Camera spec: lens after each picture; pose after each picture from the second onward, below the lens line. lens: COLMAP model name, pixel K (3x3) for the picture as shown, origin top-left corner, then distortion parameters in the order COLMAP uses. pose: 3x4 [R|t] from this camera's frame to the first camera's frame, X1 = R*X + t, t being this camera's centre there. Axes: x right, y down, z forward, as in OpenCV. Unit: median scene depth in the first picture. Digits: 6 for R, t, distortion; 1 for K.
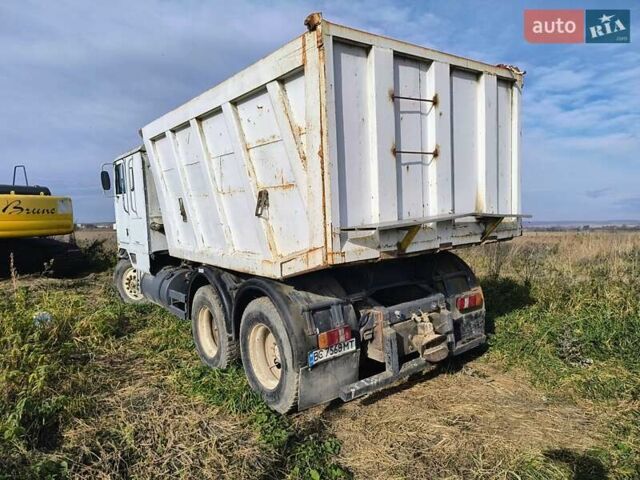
lens RADIAL K [[447.8, 0, 320.0], [0, 447.8, 240.0], [0, 0, 1]] dist [0.000915, -0.000307]
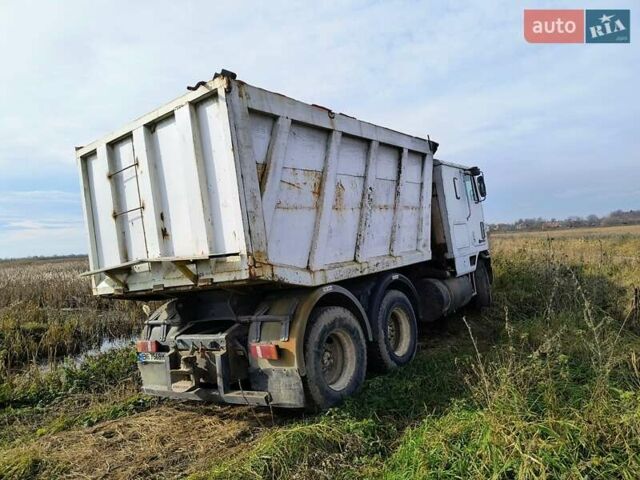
lens RADIAL K [[447.8, 0, 320.0], [0, 447.8, 240.0], [0, 0, 1]] dist [0.000915, -0.000307]
pose [[0.286251, -0.016060, -0.958020, 1.466820], [0.049701, 0.998762, -0.001892, -0.081555], [0.956865, -0.047073, 0.286695, 1.088797]]
